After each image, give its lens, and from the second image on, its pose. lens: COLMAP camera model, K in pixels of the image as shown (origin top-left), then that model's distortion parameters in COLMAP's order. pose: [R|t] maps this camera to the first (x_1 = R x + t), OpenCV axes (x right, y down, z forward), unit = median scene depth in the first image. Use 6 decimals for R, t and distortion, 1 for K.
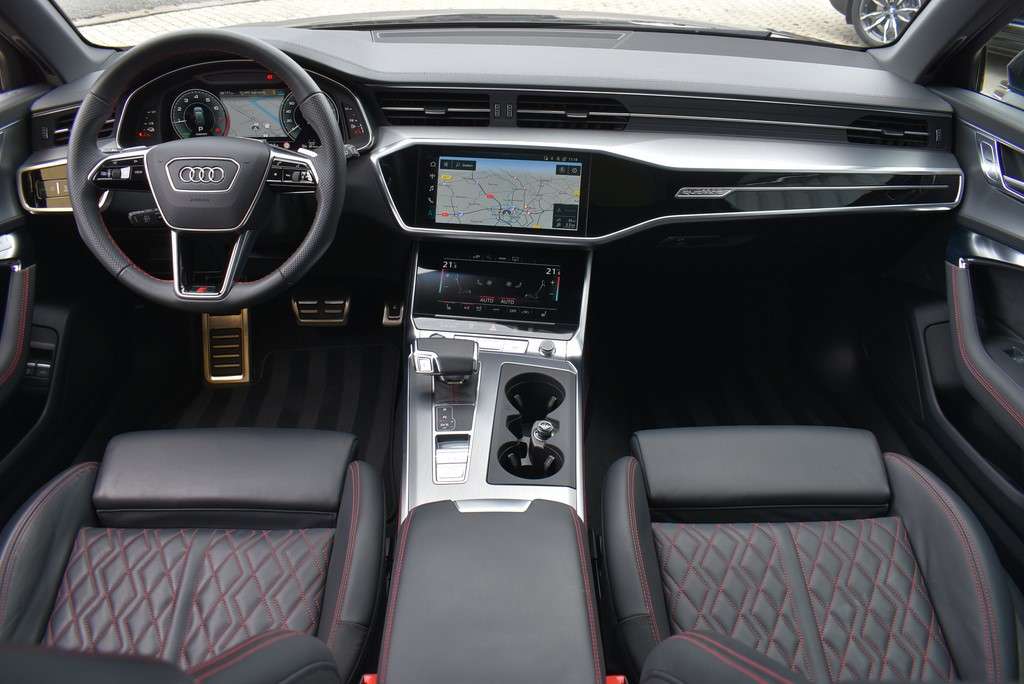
lens RADIAL K [[808.0, 0, 513.2], [0, 808.0, 343.2], [0, 0, 1]] dist [-0.090793, -0.015203]
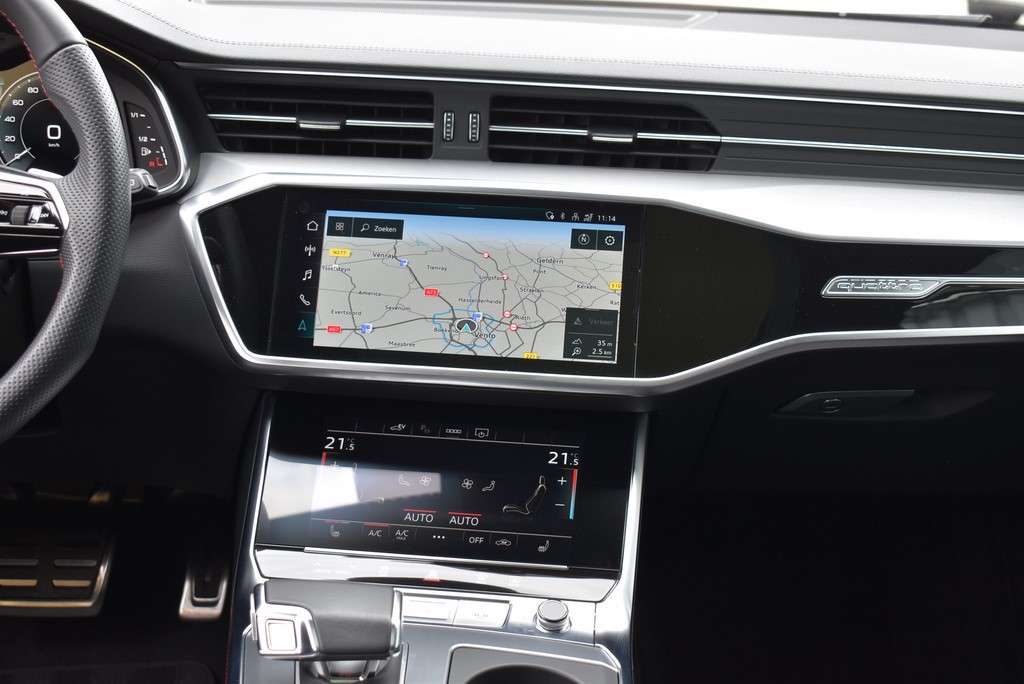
lens RADIAL K [[1640.9, 0, 514.2], [0, 1640.9, 342.6], [0, 0, 1]] dist [-0.009786, 0.000000]
pose [[0.998919, 0.017086, 0.043235, -0.021157], [-0.005434, 0.966547, -0.256434, 0.091791], [-0.046170, 0.255921, 0.965594, 0.074371]]
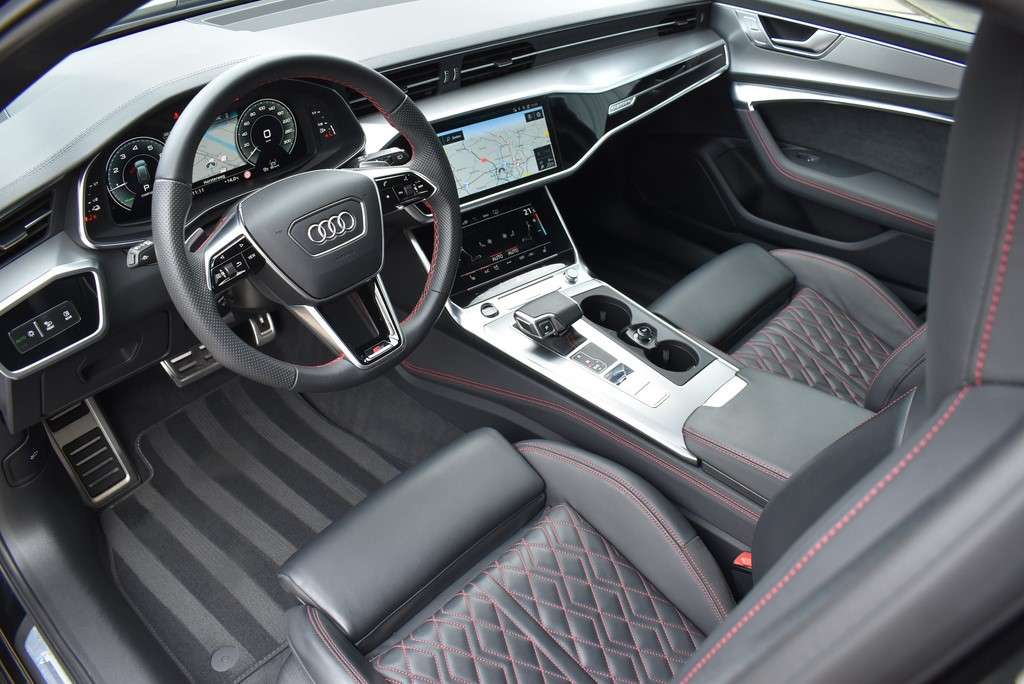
lens RADIAL K [[808.0, 0, 518.3], [0, 808.0, 340.2], [0, 0, 1]] dist [-0.090793, -0.015203]
pose [[0.682704, -0.423054, 0.595769, -0.697612], [0.343362, 0.905458, 0.249498, -0.212667], [-0.644994, 0.034231, 0.763420, 0.195651]]
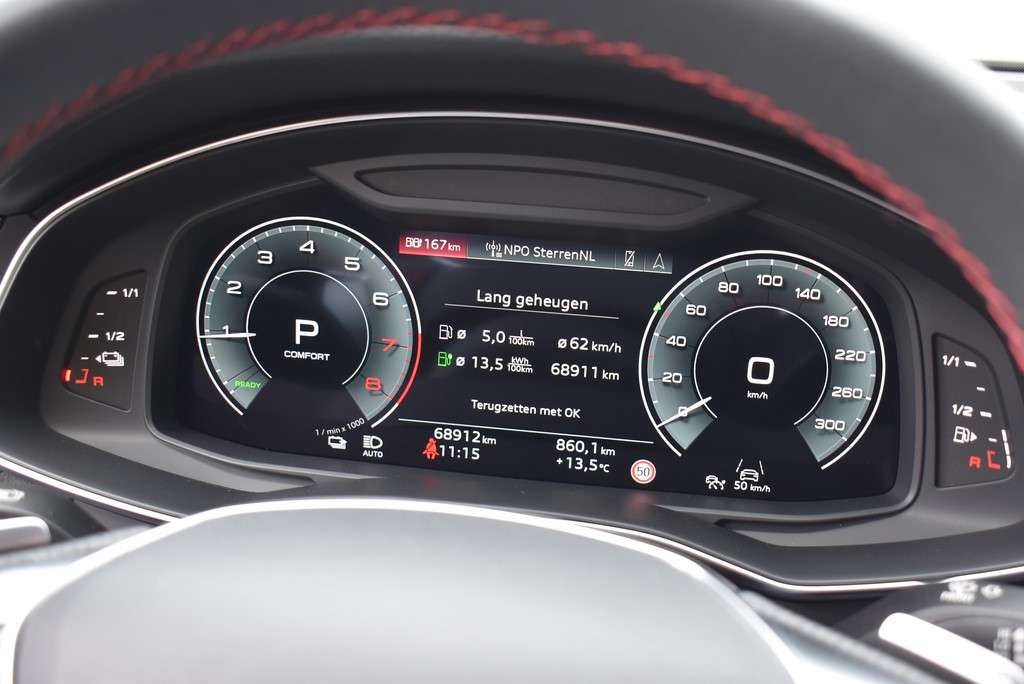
lens RADIAL K [[1173.4, 0, 512.4], [0, 1173.4, 341.8], [0, 0, 1]] dist [-0.072364, 0.000000]
pose [[0.987584, 0.081434, -0.134340, -0.294012], [-0.105004, 0.978242, -0.178930, -0.230422], [0.116846, 0.190814, 0.974647, 0.671968]]
